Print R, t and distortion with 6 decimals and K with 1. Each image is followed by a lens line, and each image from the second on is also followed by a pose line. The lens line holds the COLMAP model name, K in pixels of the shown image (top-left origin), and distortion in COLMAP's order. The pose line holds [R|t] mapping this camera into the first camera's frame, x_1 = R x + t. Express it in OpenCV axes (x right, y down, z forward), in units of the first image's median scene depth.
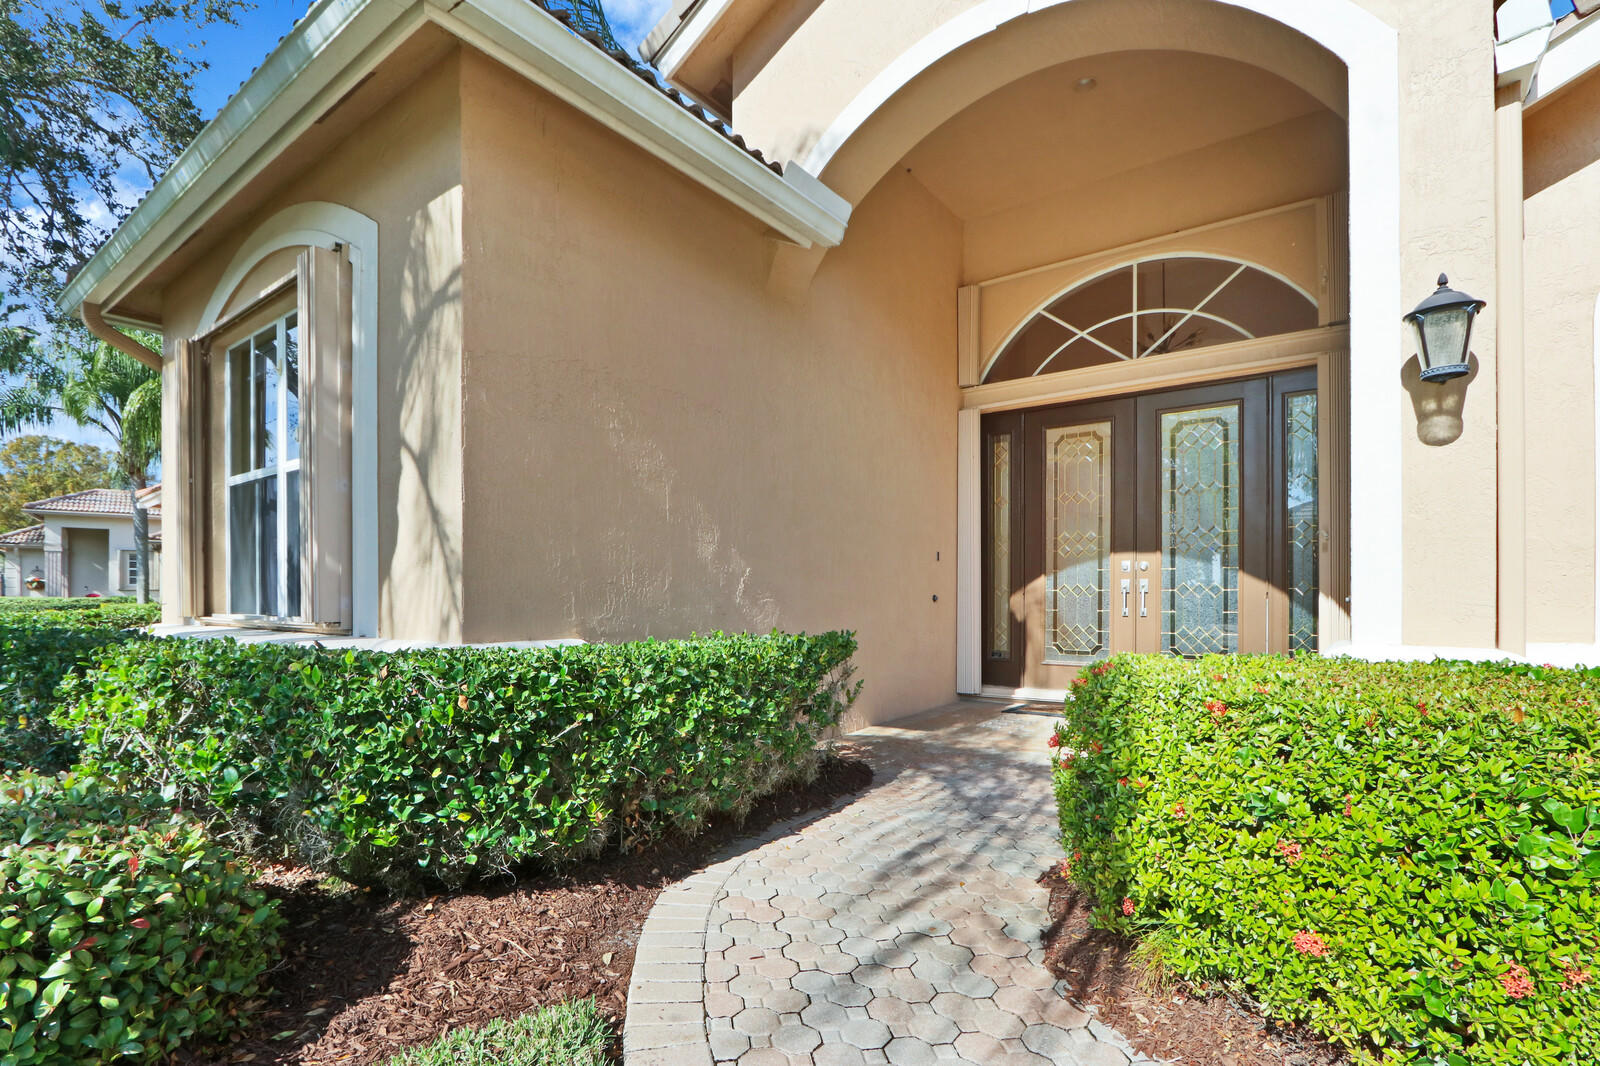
lens RADIAL K [[764.0, 0, 801.9], [0, 764.0, 596.7], [0, 0, 1]] dist [-0.001066, -0.000288]
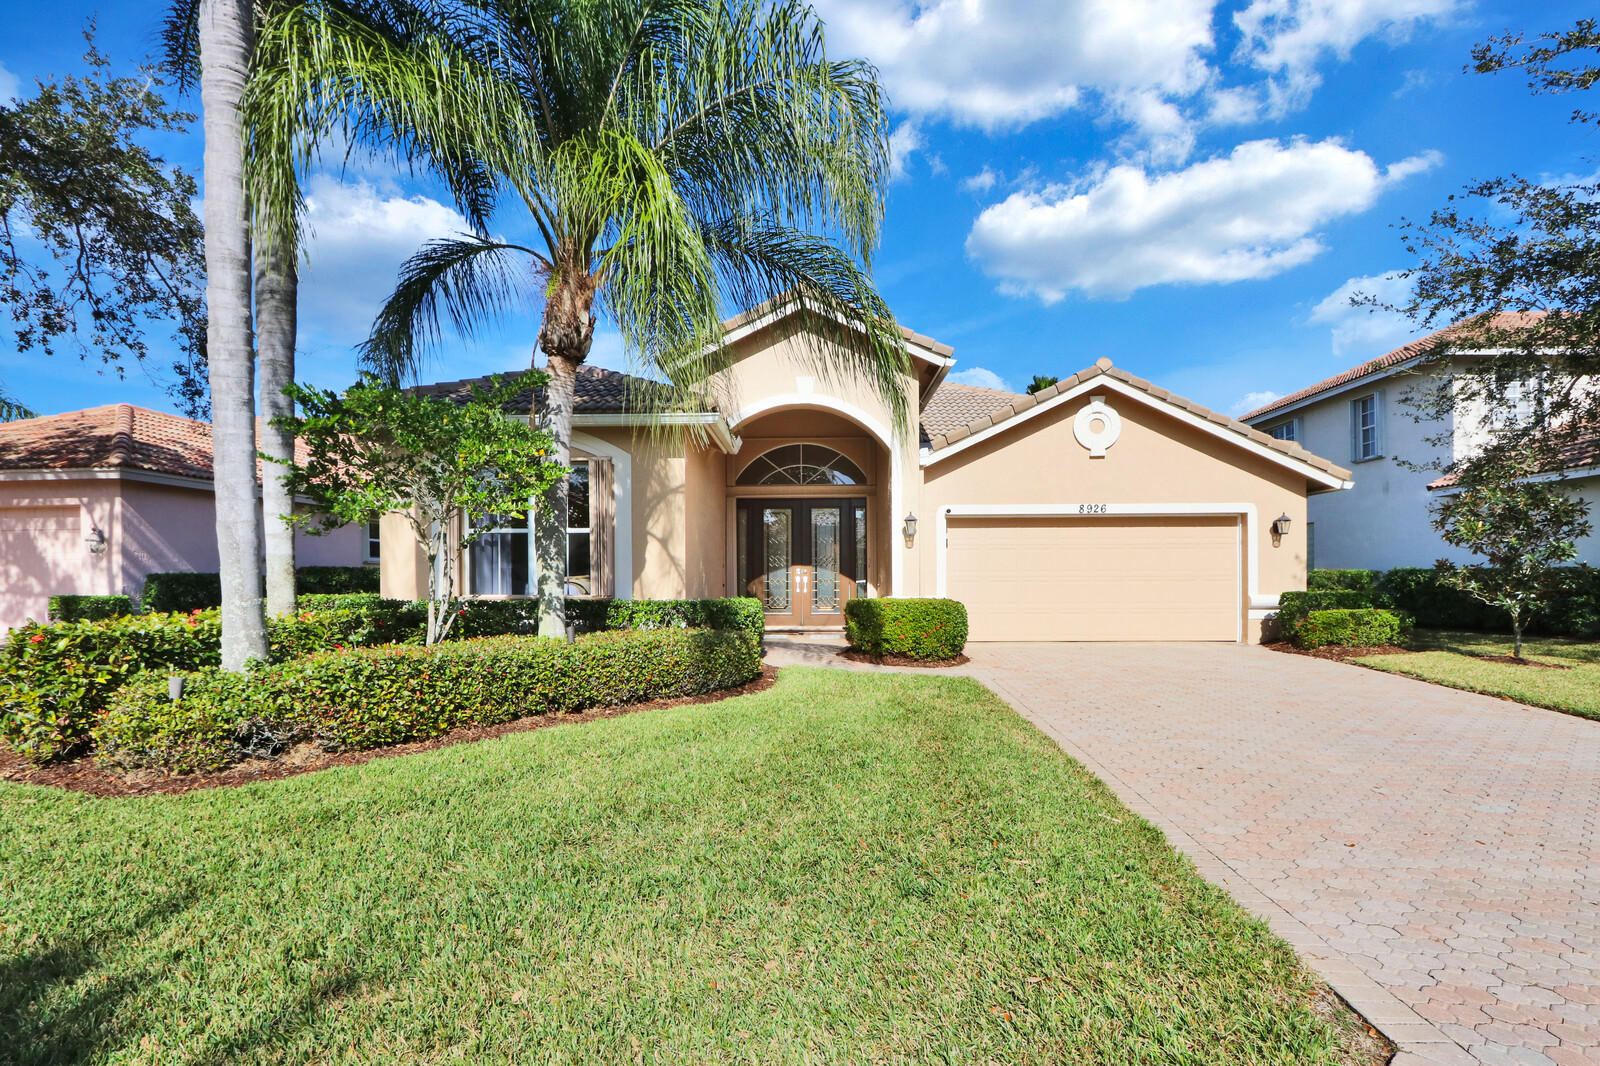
lens RADIAL K [[837.7, 0, 792.1], [0, 837.7, 589.2], [0, 0, 1]] dist [-0.011803, -0.000310]
pose [[0.818147, -0.004648, 0.574990, -1.112105], [0.003196, 0.999989, 0.003535, 0.005397], [-0.575000, -0.001055, 0.818153, -1.143444]]
